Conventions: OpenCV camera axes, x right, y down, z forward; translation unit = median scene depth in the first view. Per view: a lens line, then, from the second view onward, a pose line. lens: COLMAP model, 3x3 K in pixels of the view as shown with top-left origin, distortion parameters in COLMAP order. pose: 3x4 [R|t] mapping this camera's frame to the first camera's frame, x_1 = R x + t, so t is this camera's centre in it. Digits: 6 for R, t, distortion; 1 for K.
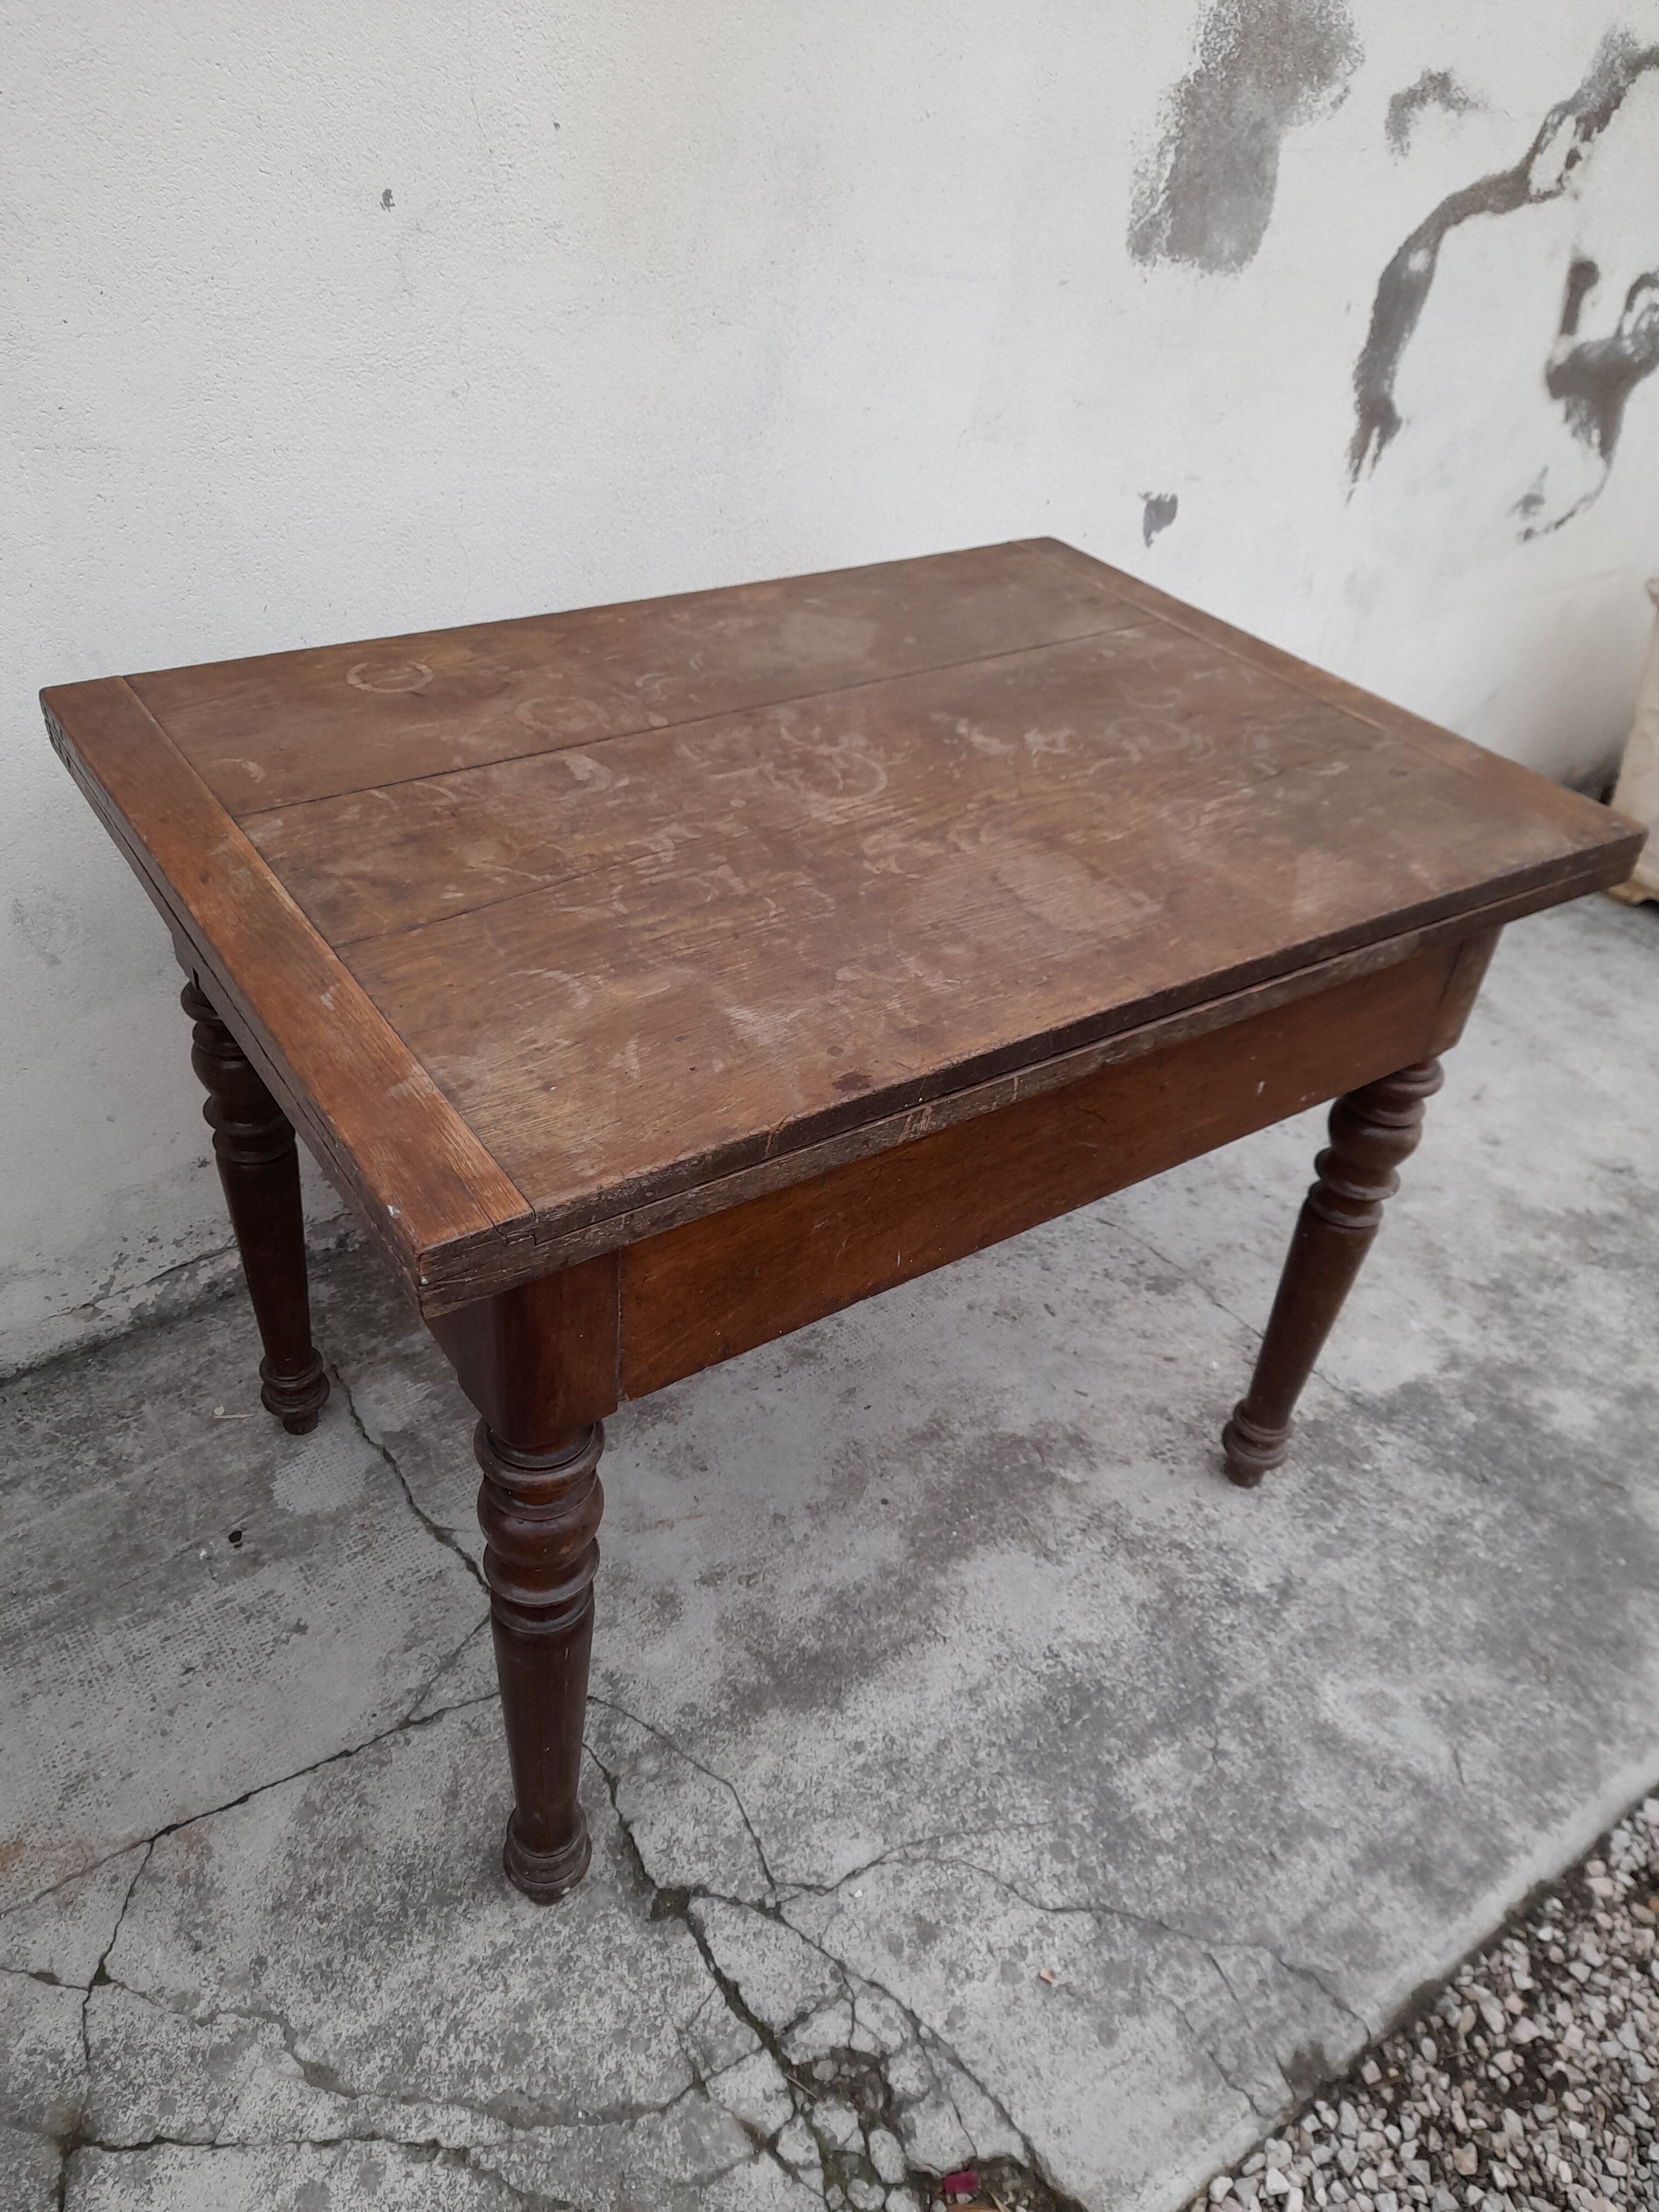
lens RADIAL K [[1653.6, 0, 816.3], [0, 1653.6, 1102.3], [0, 0, 1]] dist [0.028513, -0.032573]
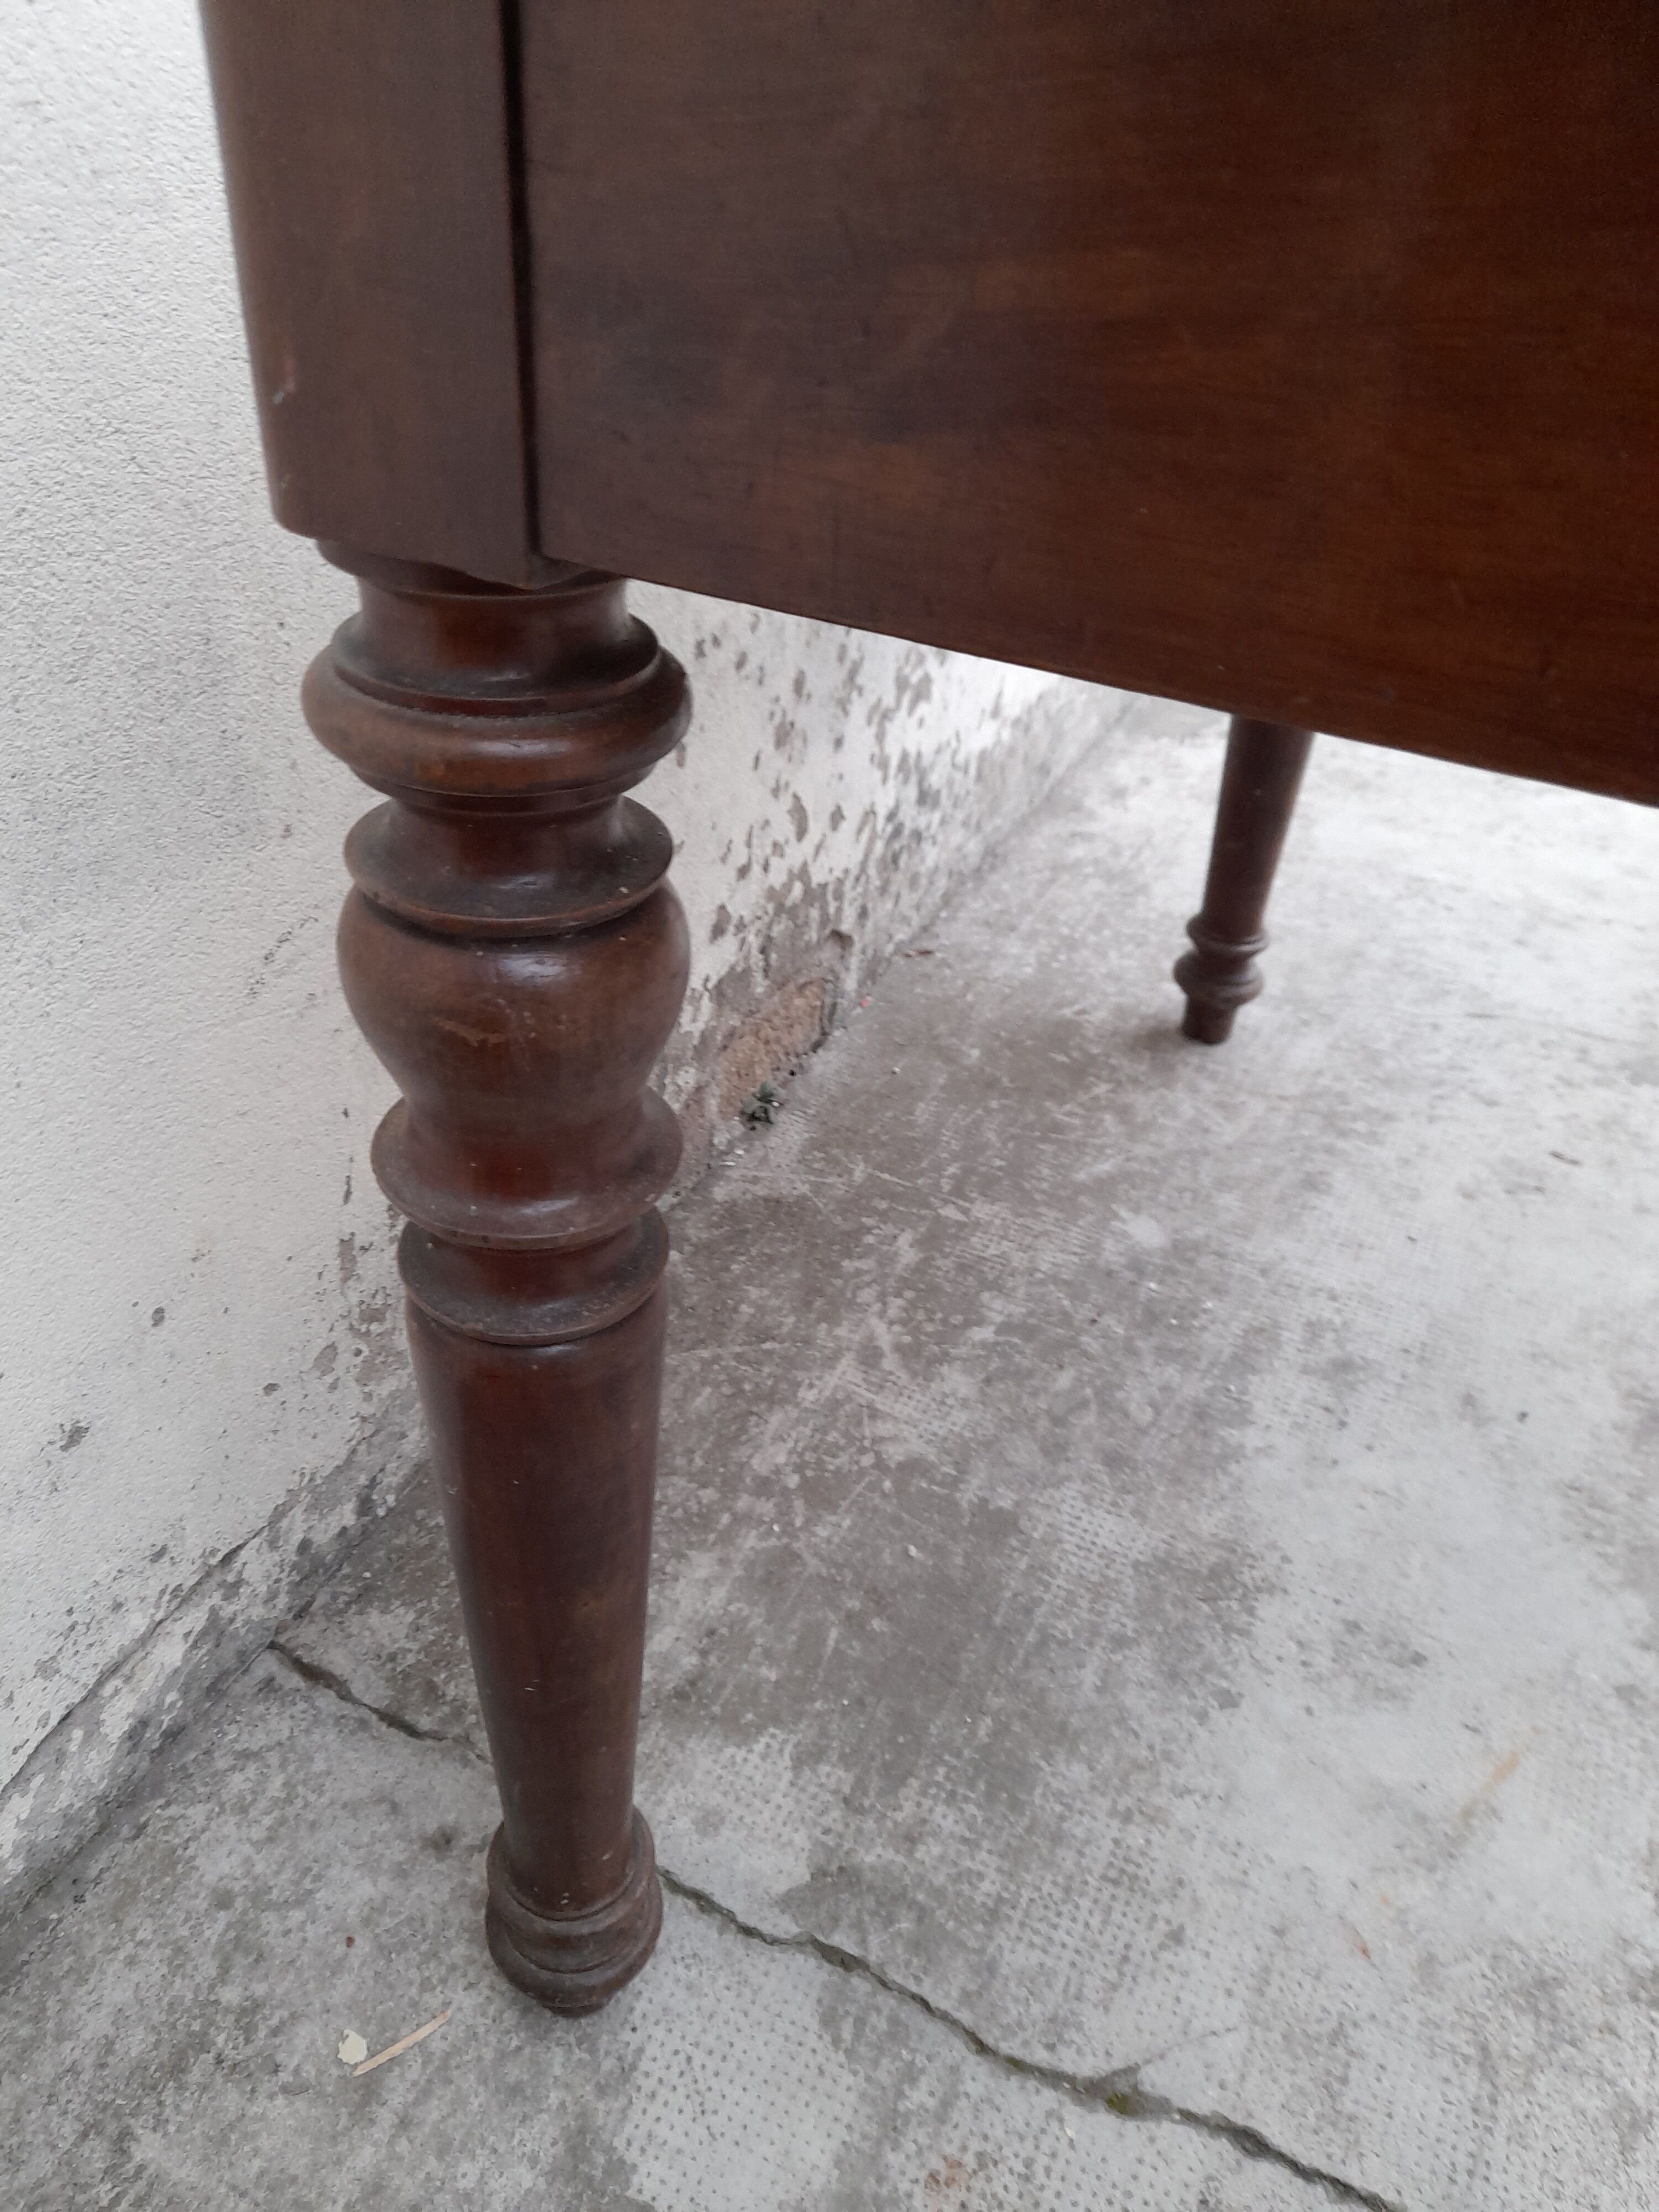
lens RADIAL K [[1653.6, 0, 812.6], [0, 1653.6, 1109.0], [0, 0, 1]] dist [0.028513, -0.032573]
pose [[0.890259, -0.297262, 0.345071, -0.397935], [0.299285, 0.952917, 0.048757, -0.000354], [-0.343317, 0.059868, 0.937309, 0.722401]]
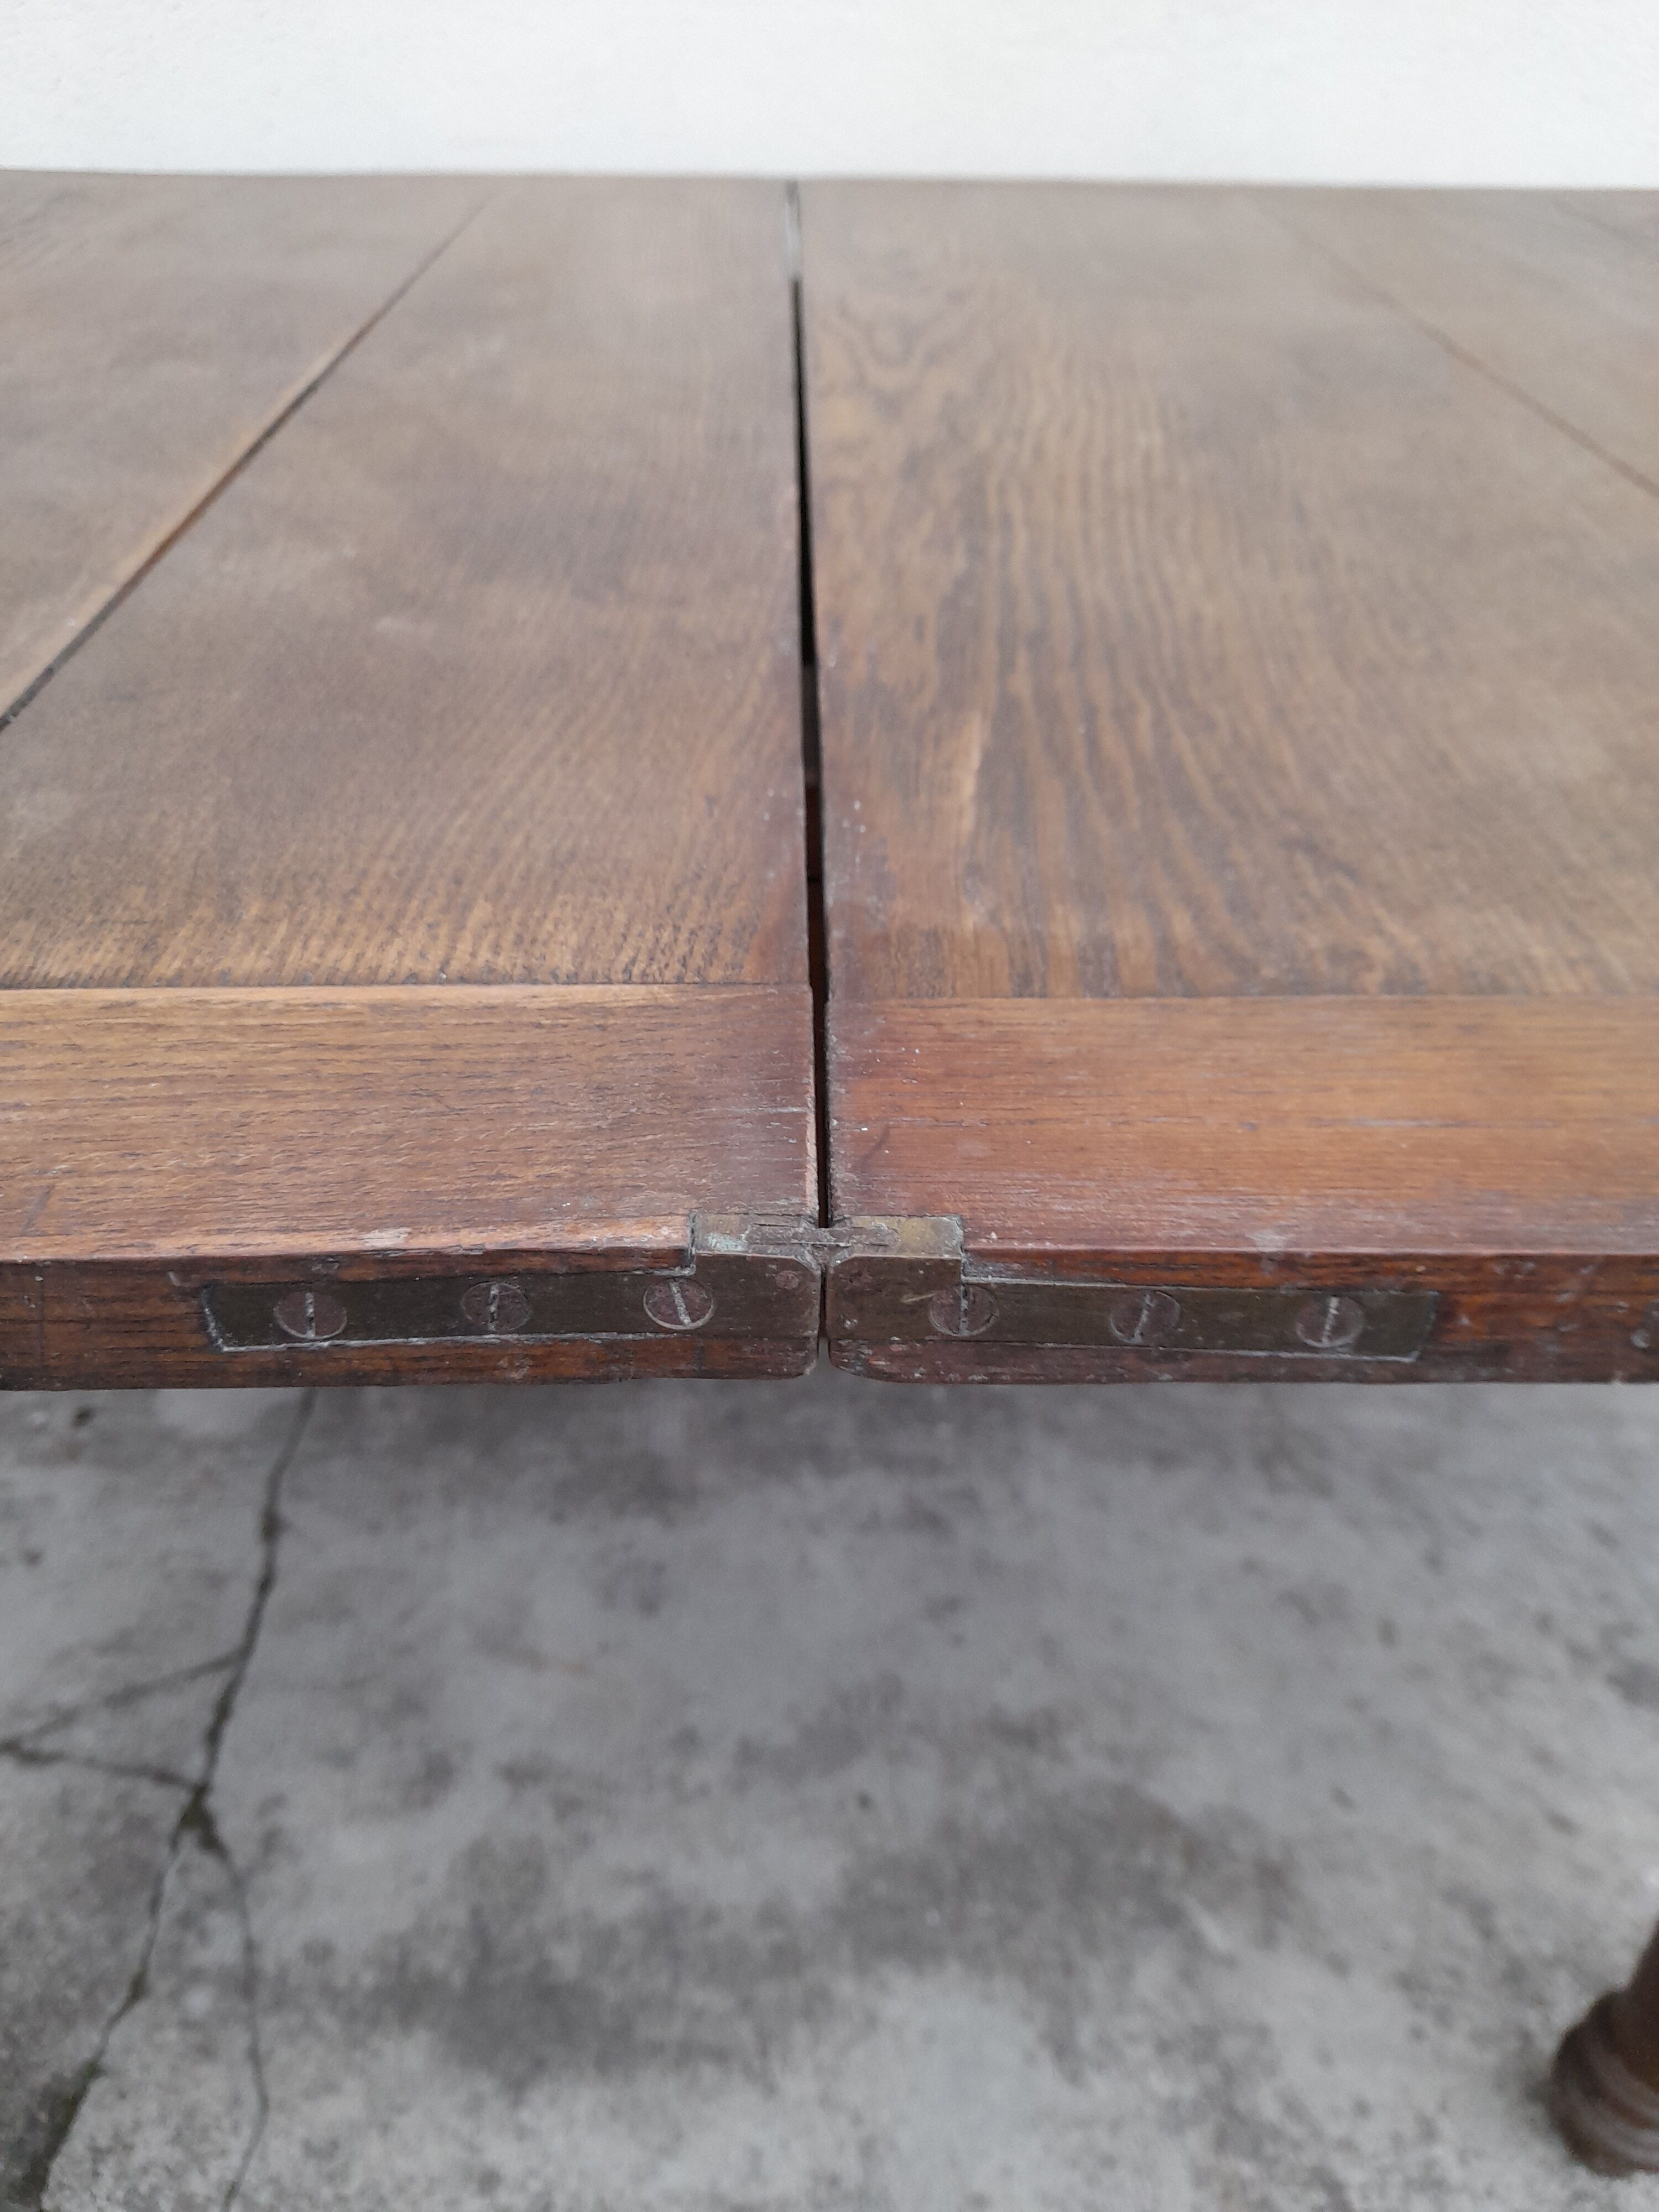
lens RADIAL K [[1653.6, 0, 804.2], [0, 1653.6, 1192.5], [0, 0, 1]] dist [0.028513, -0.032573]
pose [[0.807346, 0.307564, -0.503585, 0.291237], [-0.308008, 0.947584, 0.084940, 0.000860], [0.503313, 0.086532, 0.859760, 0.564690]]
